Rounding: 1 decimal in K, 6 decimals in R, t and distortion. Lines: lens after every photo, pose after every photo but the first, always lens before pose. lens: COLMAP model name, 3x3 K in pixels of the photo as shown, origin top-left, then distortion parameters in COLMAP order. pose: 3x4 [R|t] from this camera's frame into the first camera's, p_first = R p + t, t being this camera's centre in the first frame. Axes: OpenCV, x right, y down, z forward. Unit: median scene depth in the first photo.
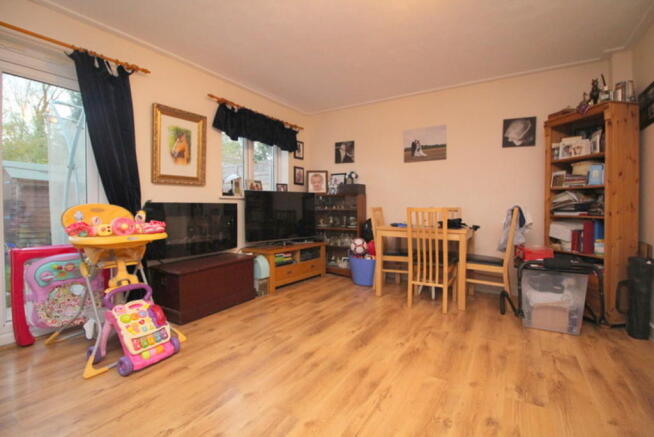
lens RADIAL K [[303.2, 0, 328.8], [0, 303.2, 215.0], [0, 0, 1]] dist [-0.016924, -0.001447]
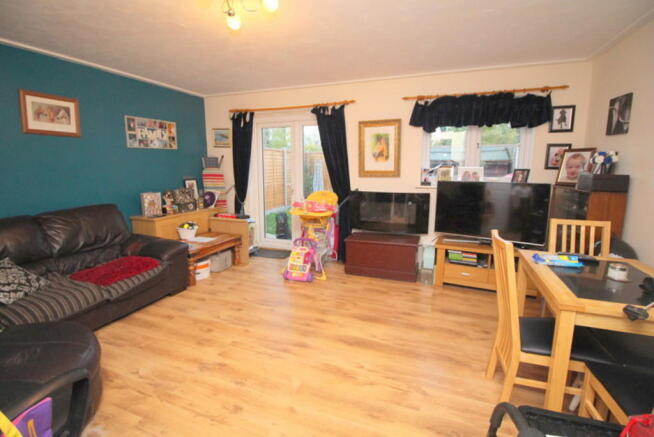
lens RADIAL K [[303.2, 0, 328.9], [0, 303.2, 217.7], [0, 0, 1]] dist [-0.016924, -0.001447]
pose [[0.180960, 0.168114, -0.969016, 0.813000], [-0.027789, 0.985763, 0.165830, -0.145122], [0.983098, -0.003081, 0.183055, 0.555577]]
